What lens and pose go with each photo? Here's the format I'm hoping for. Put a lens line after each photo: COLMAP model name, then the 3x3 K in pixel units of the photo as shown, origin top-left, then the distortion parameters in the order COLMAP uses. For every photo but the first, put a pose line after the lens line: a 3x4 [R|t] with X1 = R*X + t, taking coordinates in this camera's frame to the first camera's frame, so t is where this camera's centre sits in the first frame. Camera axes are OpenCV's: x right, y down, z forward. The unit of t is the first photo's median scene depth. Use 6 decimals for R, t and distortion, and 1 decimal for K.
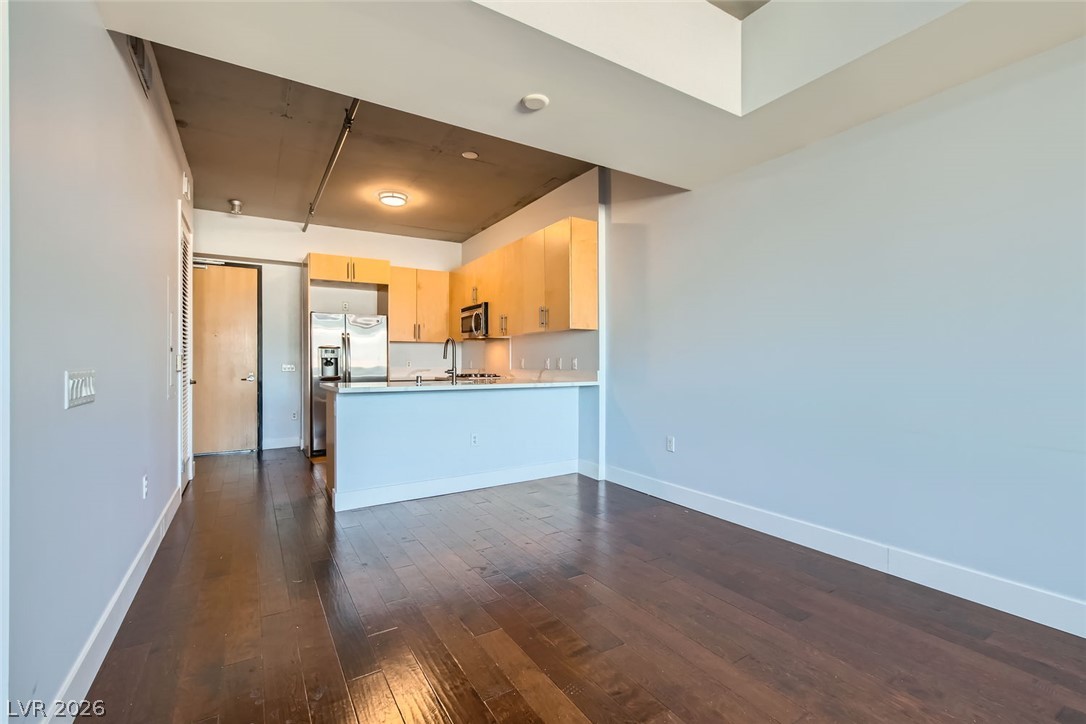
lens RADIAL K [[477.3, 0, 547.1], [0, 477.3, 364.4], [0, 0, 1]] dist [0.009342, 0.000593]
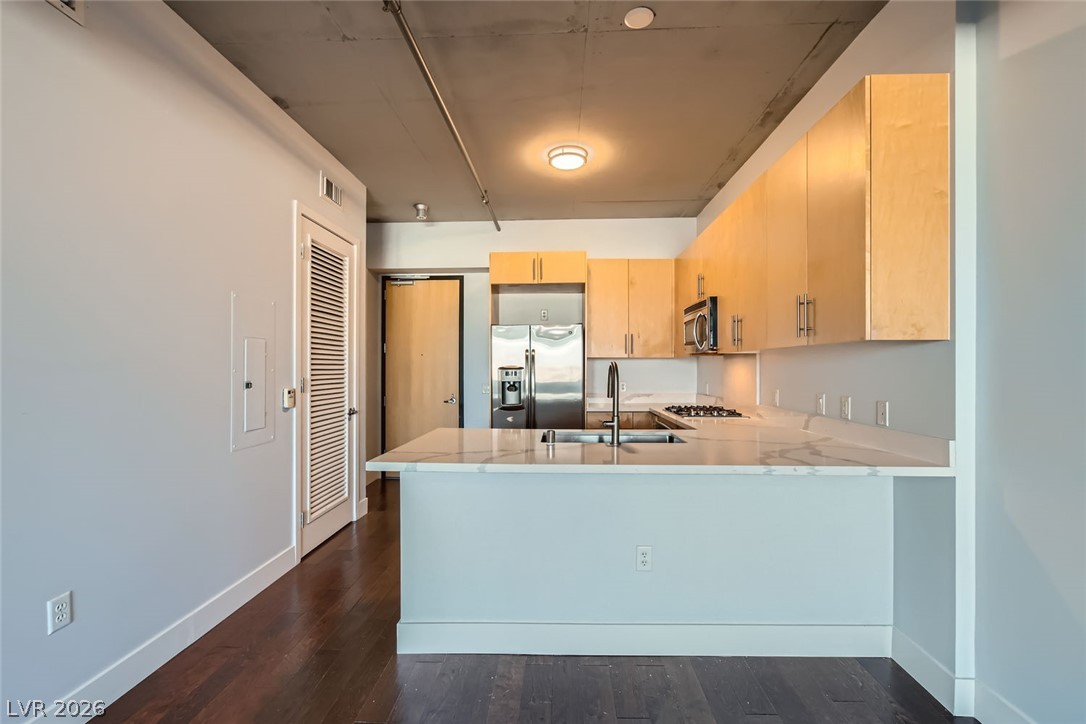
lens RADIAL K [[477.3, 0, 547.1], [0, 477.3, 364.4], [0, 0, 1]] dist [0.009342, 0.000593]
pose [[0.834421, 0.000650, -0.551127, 0.035009], [-0.004860, 0.999969, -0.006179, -0.036775], [0.551106, 0.007835, 0.834398, 0.363210]]
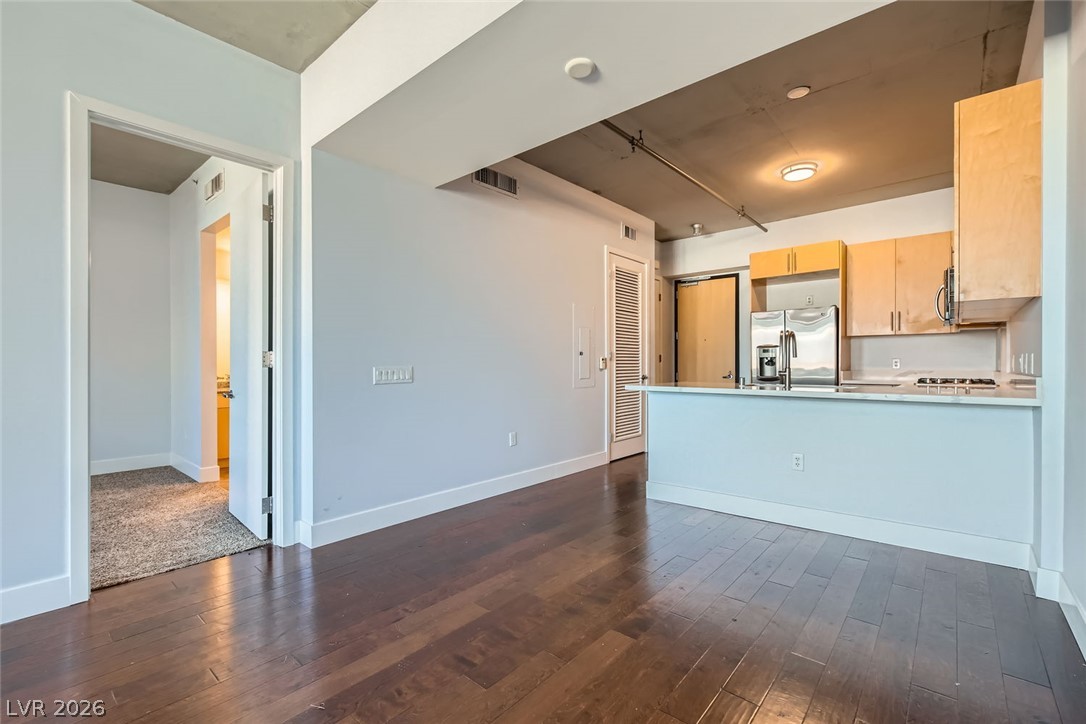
lens RADIAL K [[477.3, 0, 547.1], [0, 477.3, 364.4], [0, 0, 1]] dist [0.009342, 0.000593]
pose [[0.307325, 0.004647, -0.951593, 0.328690], [-0.003888, 0.999986, 0.003628, -0.000906], [0.951597, 0.002585, 0.307339, 0.273044]]
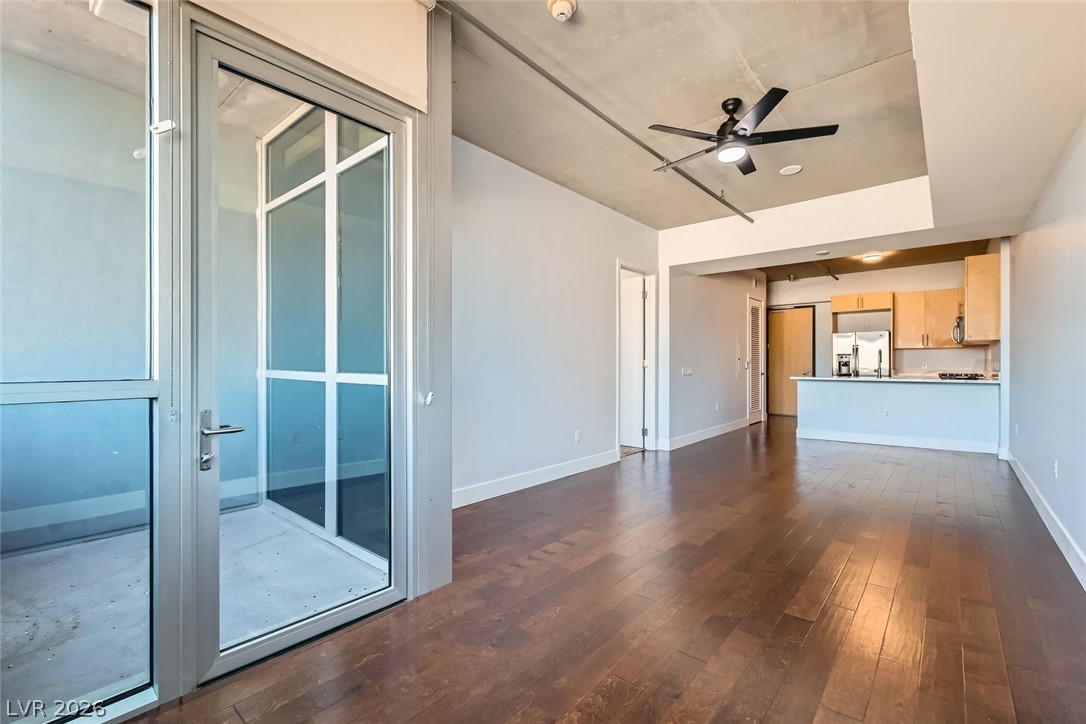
lens RADIAL K [[477.3, 0, 547.1], [0, 477.3, 364.4], [0, 0, 1]] dist [0.009342, 0.000593]
pose [[0.314699, 0.004568, -0.949180, 0.719579], [-0.004725, 0.999984, 0.003246, -0.003891], [0.949180, 0.003463, 0.314716, -0.410461]]
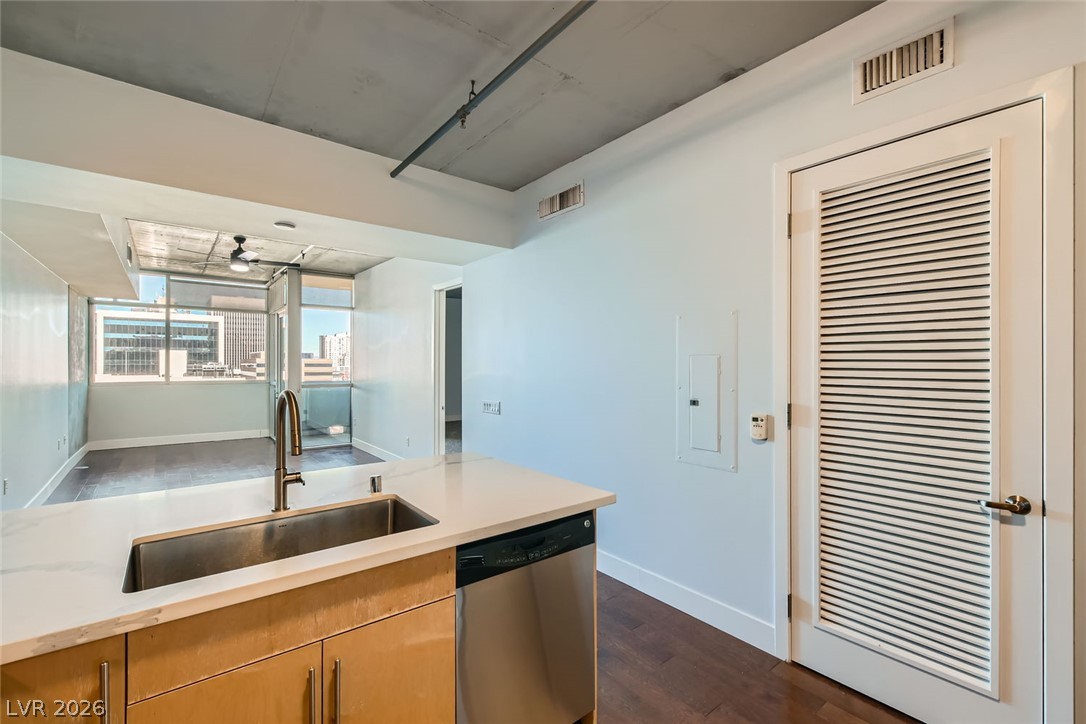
lens RADIAL K [[477.3, 0, 547.1], [0, 477.3, 364.4], [0, 0, 1]] dist [0.009342, 0.000593]
pose [[-0.992319, 0.002852, -0.123673, -0.270727], [0.002047, 0.999976, 0.006632, -0.059093], [0.123689, 0.006328, -0.992301, 1.052496]]
